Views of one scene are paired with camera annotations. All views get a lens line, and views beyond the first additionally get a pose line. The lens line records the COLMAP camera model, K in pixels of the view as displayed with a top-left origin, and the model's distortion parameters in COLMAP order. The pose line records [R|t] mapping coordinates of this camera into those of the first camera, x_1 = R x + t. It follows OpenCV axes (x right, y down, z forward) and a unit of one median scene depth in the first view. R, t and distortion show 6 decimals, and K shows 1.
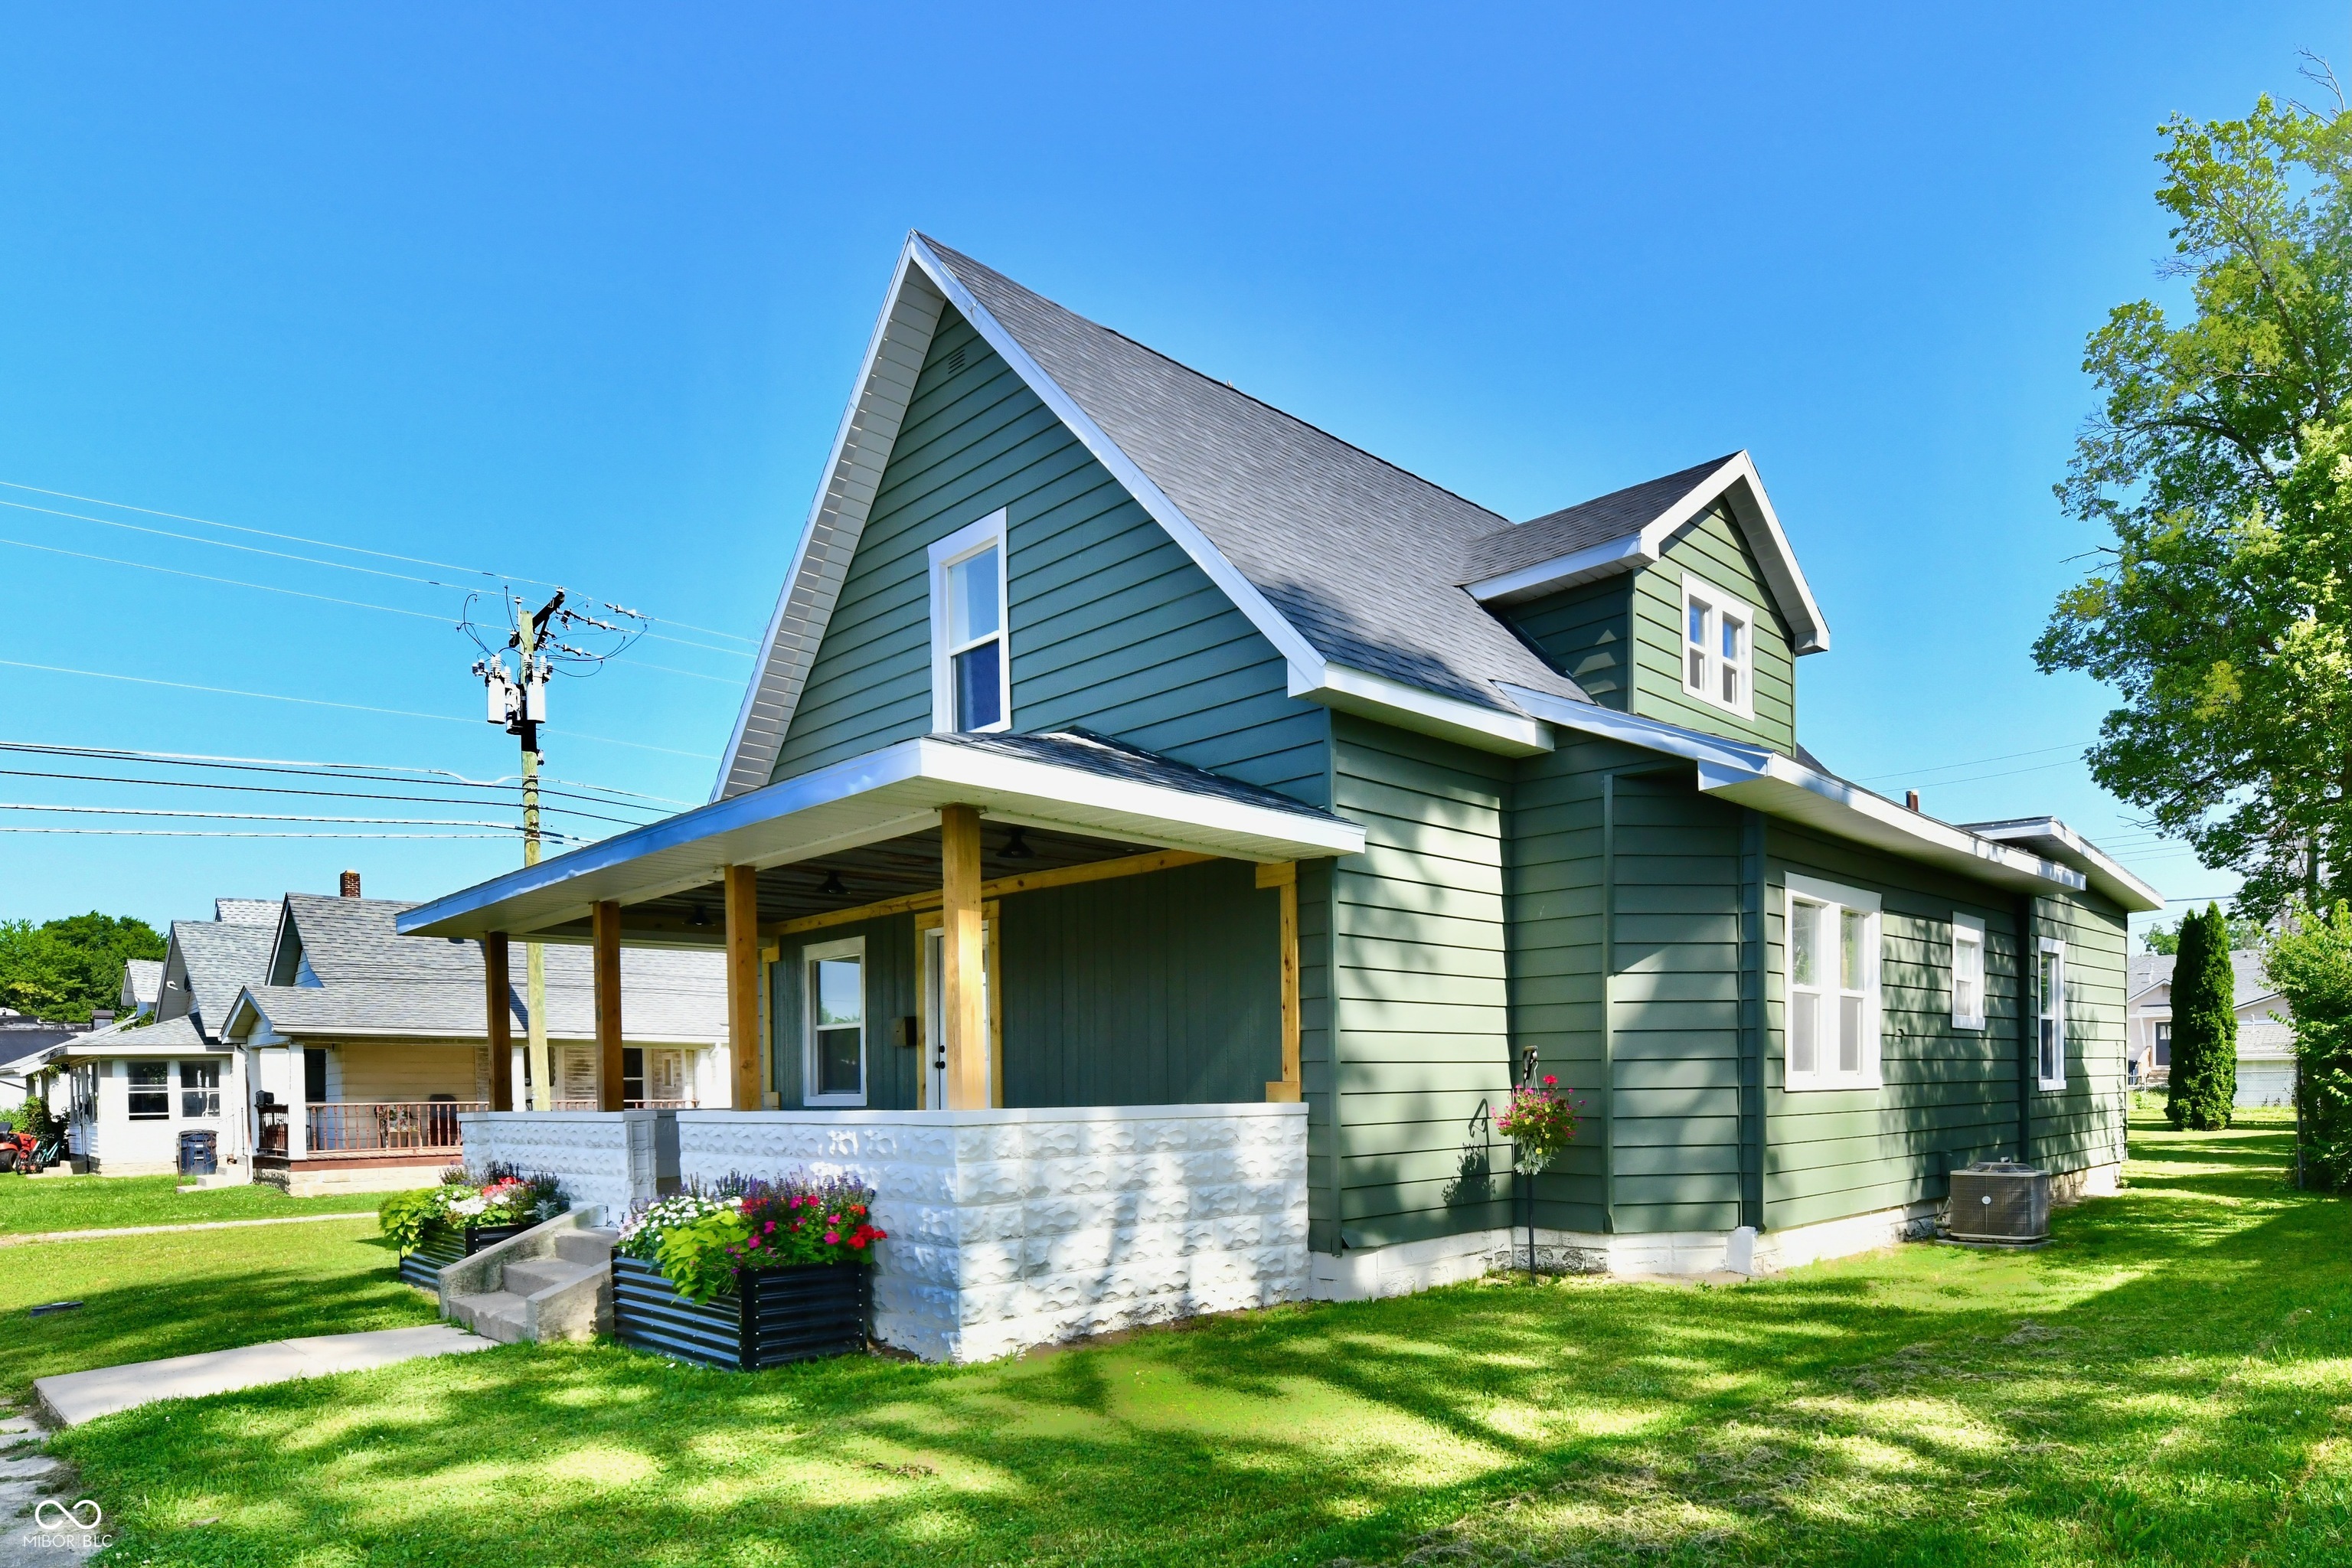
lens RADIAL K [[1411.5, 0, 1176.0], [0, 1411.5, 784.0], [0, 0, 1]] dist [-0.002046, -0.000453]
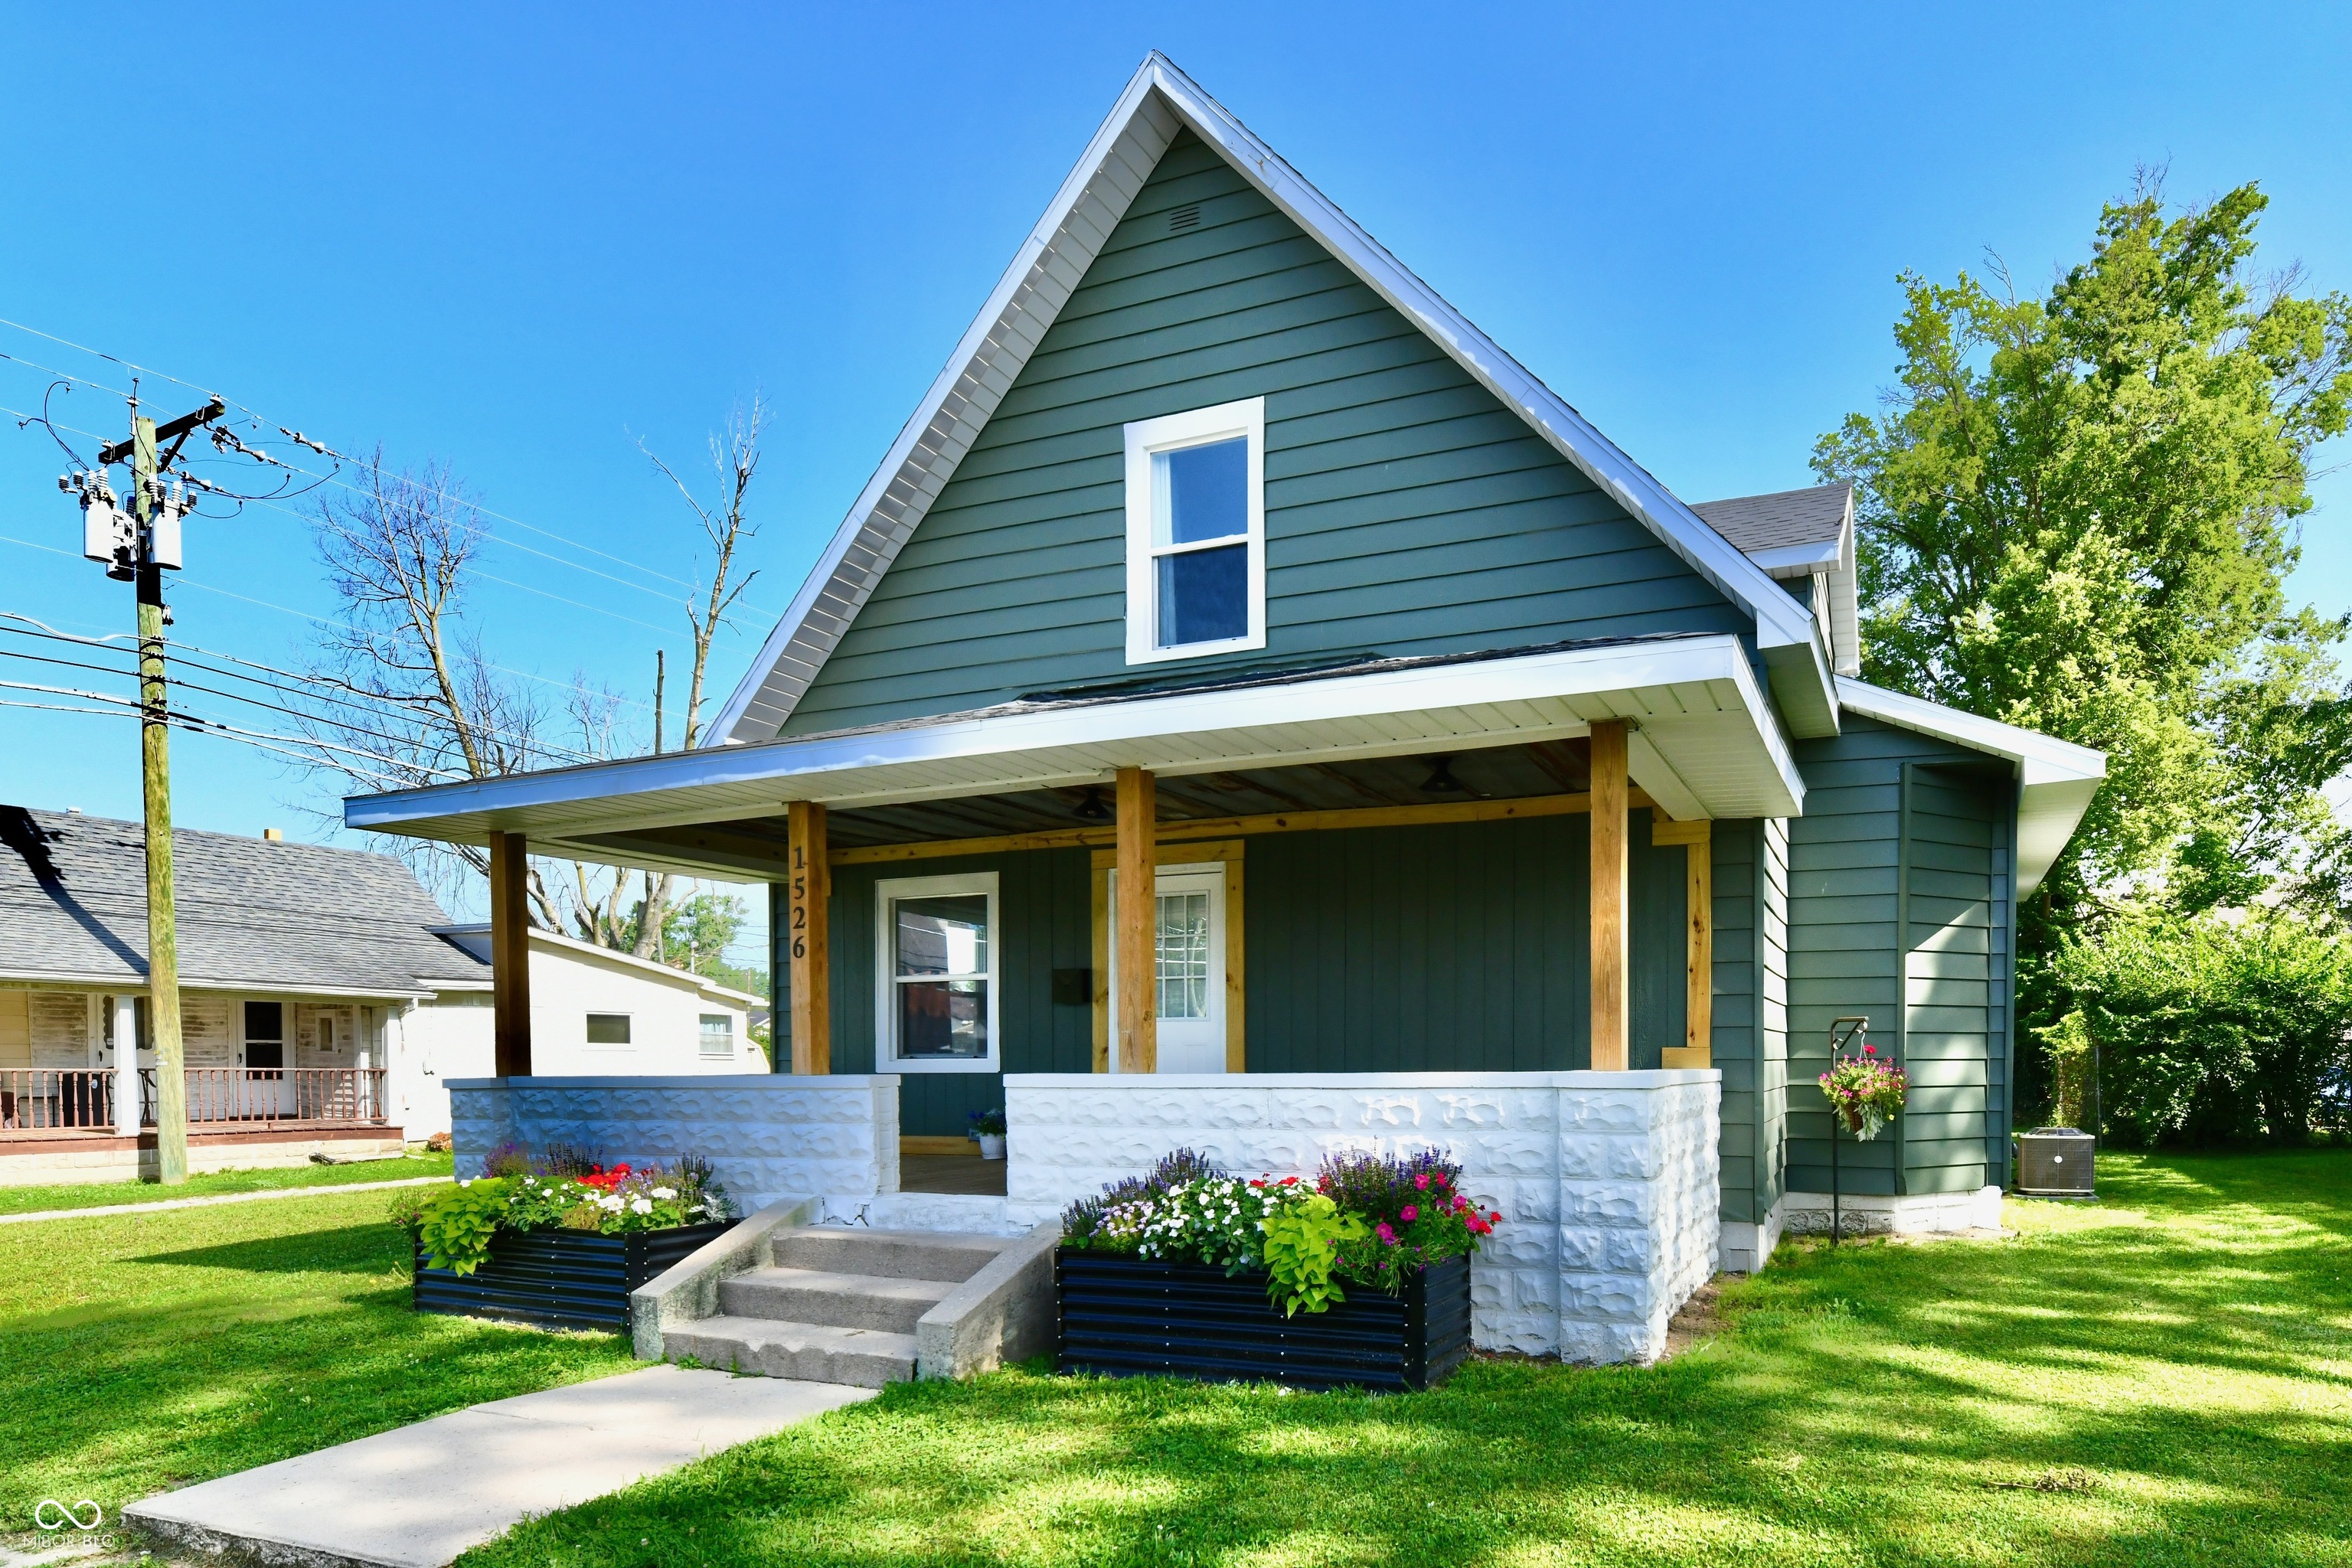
lens RADIAL K [[1385.4, 0, 1177.0], [0, 1385.4, 810.3], [0, 0, 1]] dist [-0.007391, -0.001624]
pose [[0.914360, 0.084015, 0.396091, -0.474305], [-0.094363, 0.995515, 0.006675, 0.058042], [-0.393754, -0.043480, 0.918187, 0.211839]]
